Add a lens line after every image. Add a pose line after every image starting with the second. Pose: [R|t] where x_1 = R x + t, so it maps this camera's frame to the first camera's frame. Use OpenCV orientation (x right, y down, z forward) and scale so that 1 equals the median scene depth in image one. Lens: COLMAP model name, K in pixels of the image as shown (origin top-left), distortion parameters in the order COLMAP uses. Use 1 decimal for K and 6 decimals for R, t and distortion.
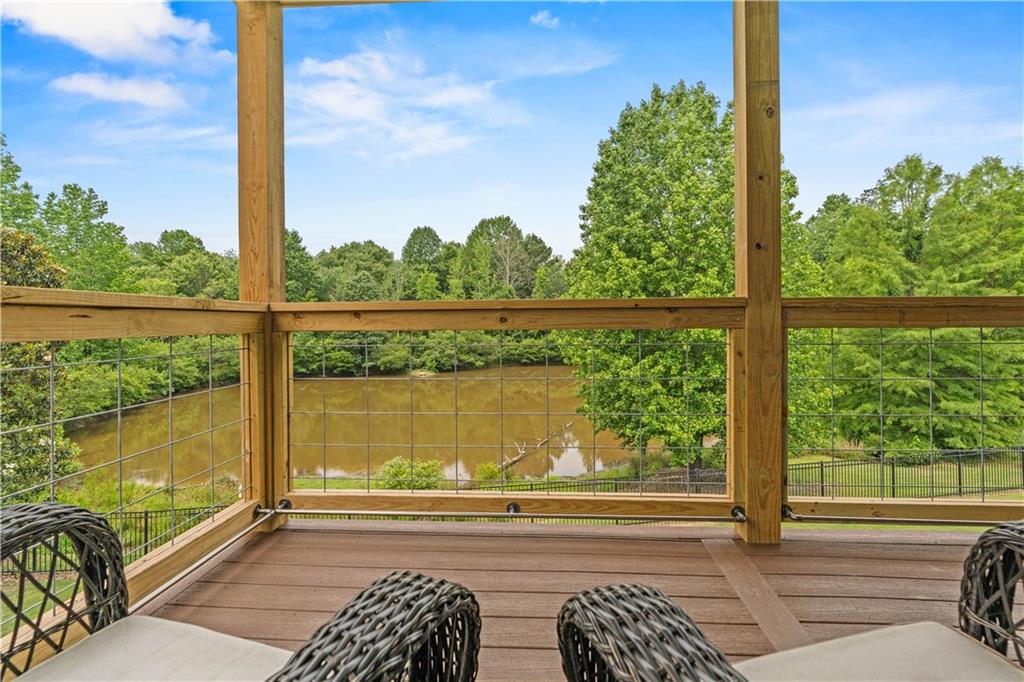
lens RADIAL K [[486.2, 0, 520.7], [0, 486.2, 323.5], [0, 0, 1]] dist [-0.007569, 0.000208]
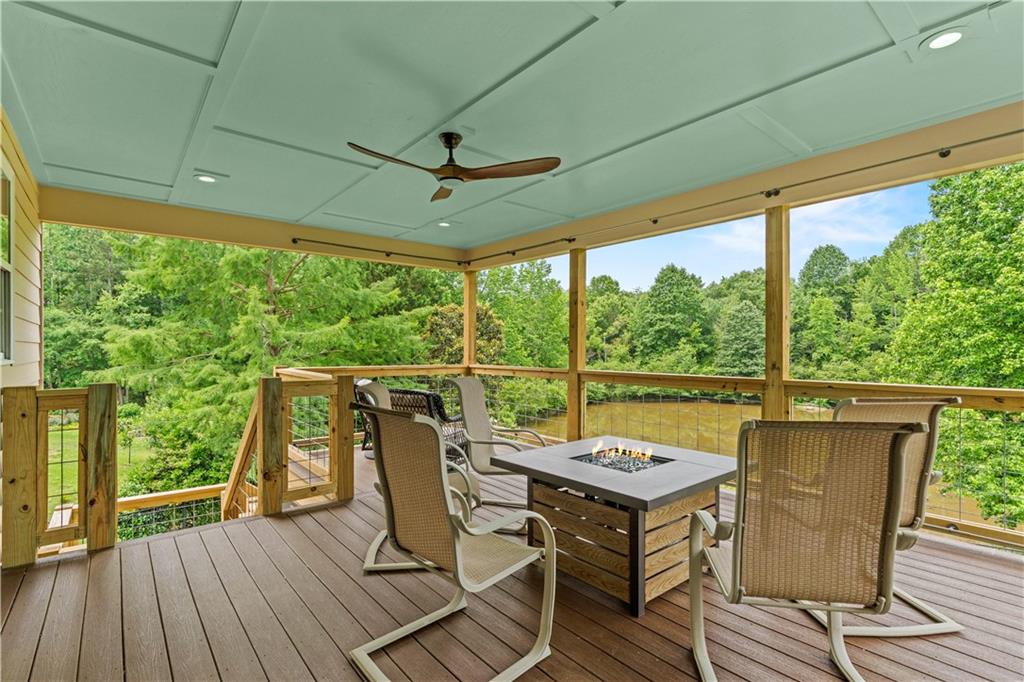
lens RADIAL K [[486.3, 0, 532.0], [0, 486.3, 343.5], [0, 0, 1]] dist [0.027229, 0.000611]
pose [[0.712835, 0.002597, -0.701327, 0.205709], [-0.011781, 0.999896, -0.008272, -0.015775], [0.701233, 0.014159, 0.712791, -0.102286]]
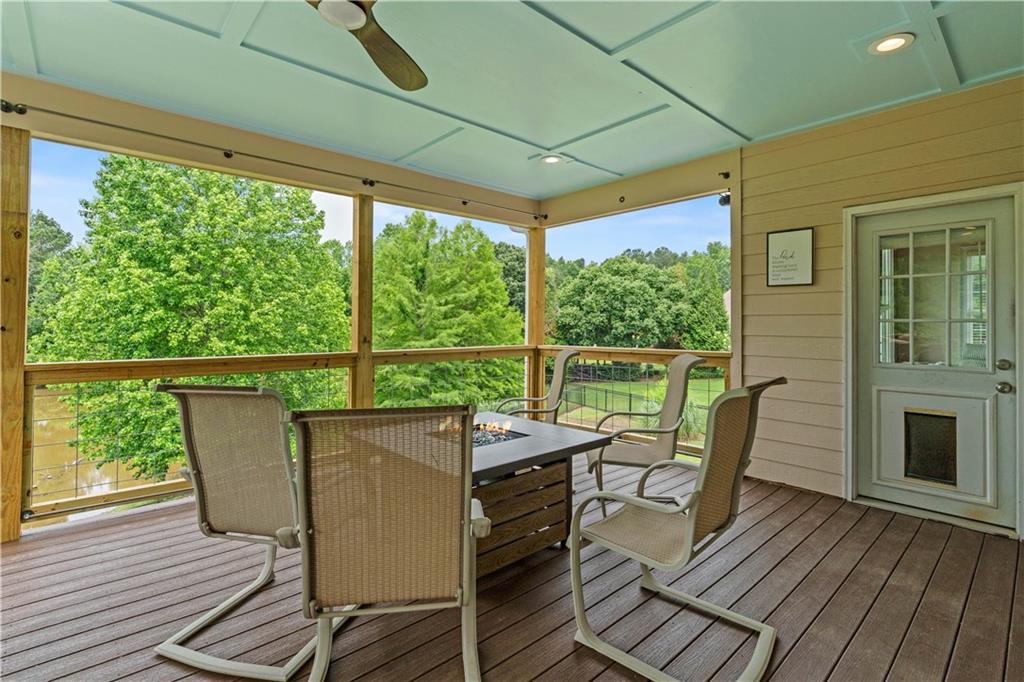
lens RADIAL K [[481.6, 0, 507.4], [0, 481.6, 319.0], [0, 0, 1]] dist [-0.011510, 0.000993]
pose [[0.702978, 0.018814, 0.710962, 0.047200], [-0.002588, 0.999711, -0.023896, -0.013975], [-0.711207, 0.014958, 0.702824, -0.088109]]
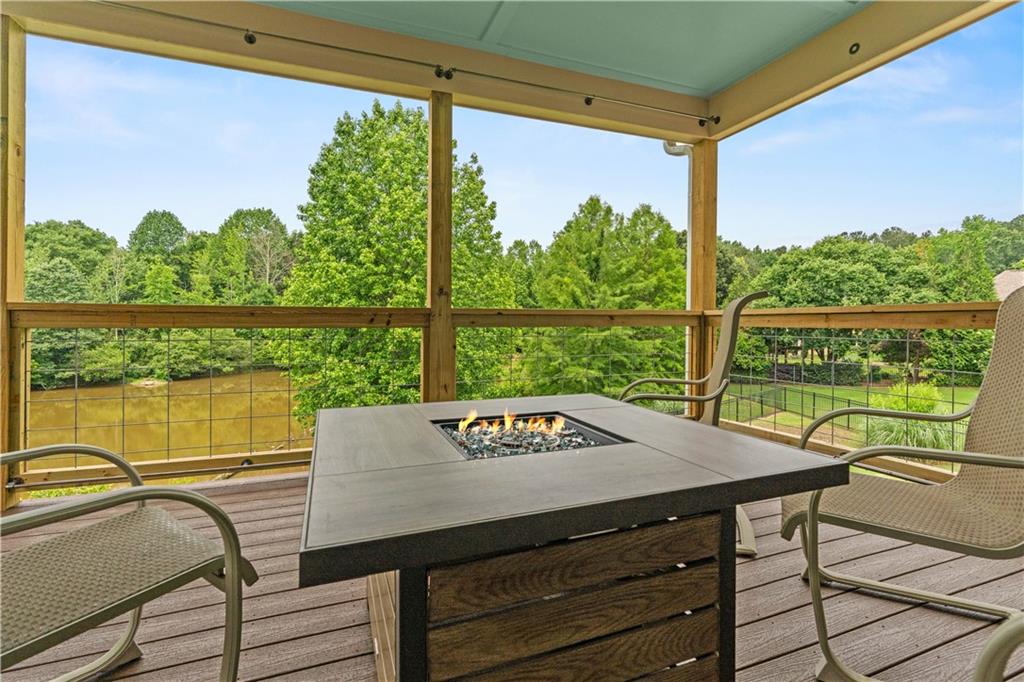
lens RADIAL K [[472.4, 0, 518.4], [0, 472.4, 324.3], [0, 0, 1]] dist [-0.007831, 0.000826]
pose [[0.907853, 0.009099, 0.419189, 0.106409], [-0.007378, 0.999956, -0.005728, 0.000235], [-0.419223, 0.002107, 0.907881, -0.047529]]
